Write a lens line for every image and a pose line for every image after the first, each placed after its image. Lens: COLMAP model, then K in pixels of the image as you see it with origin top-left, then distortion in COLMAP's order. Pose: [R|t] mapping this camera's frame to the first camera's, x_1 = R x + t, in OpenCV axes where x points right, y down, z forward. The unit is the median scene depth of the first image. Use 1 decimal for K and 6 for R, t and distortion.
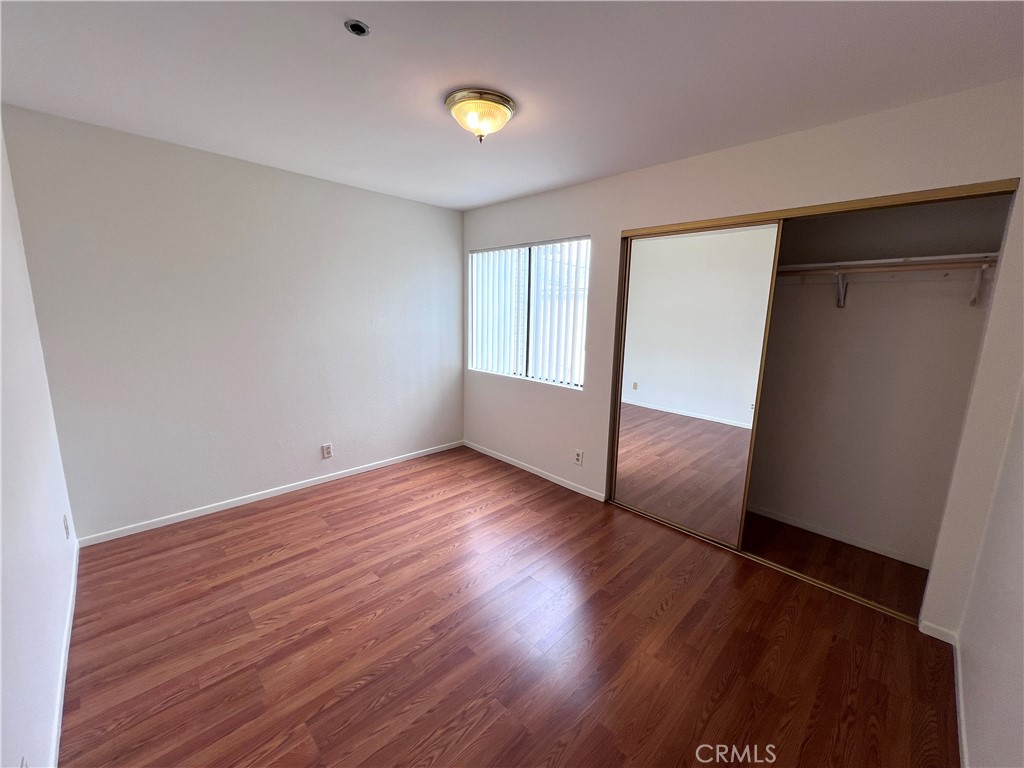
lens RADIAL K [[407.8, 0, 511.8], [0, 407.8, 383.4], [0, 0, 1]] dist [0.001980, 0.000195]
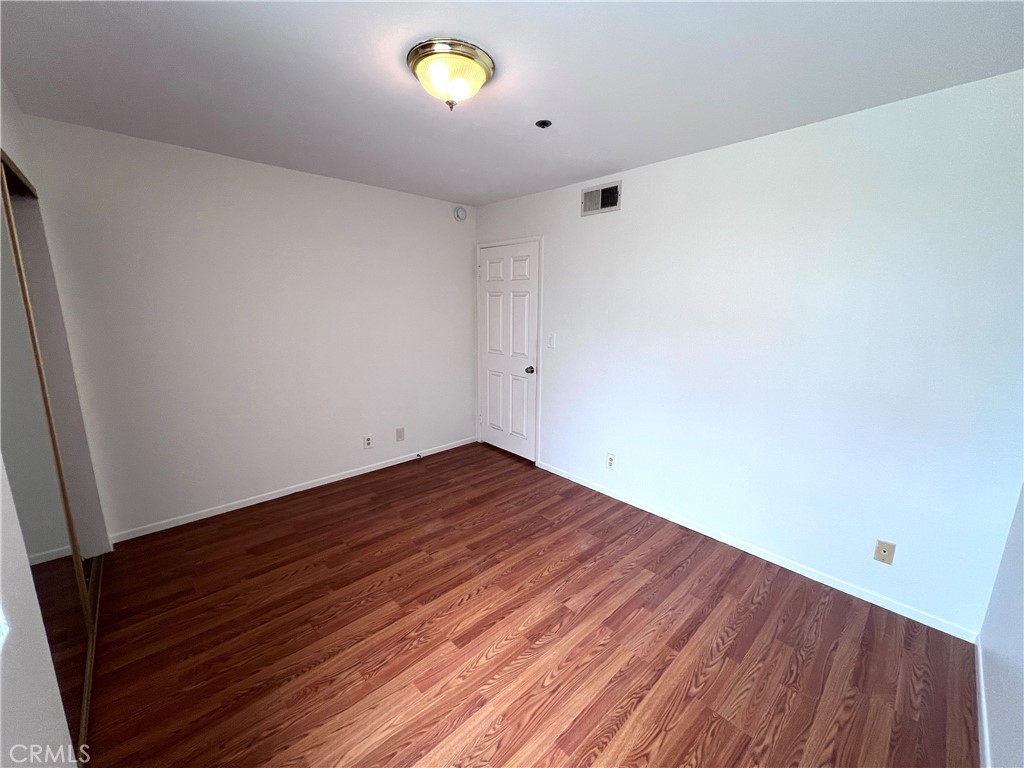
lens RADIAL K [[407.8, 0, 509.8], [0, 407.8, 383.2], [0, 0, 1]] dist [0.001980, 0.000195]
pose [[-0.998775, -0.042436, 0.025469, -0.211024], [-0.029948, 0.927906, 0.371609, -0.343145], [-0.039403, 0.370390, -0.928040, 1.744223]]
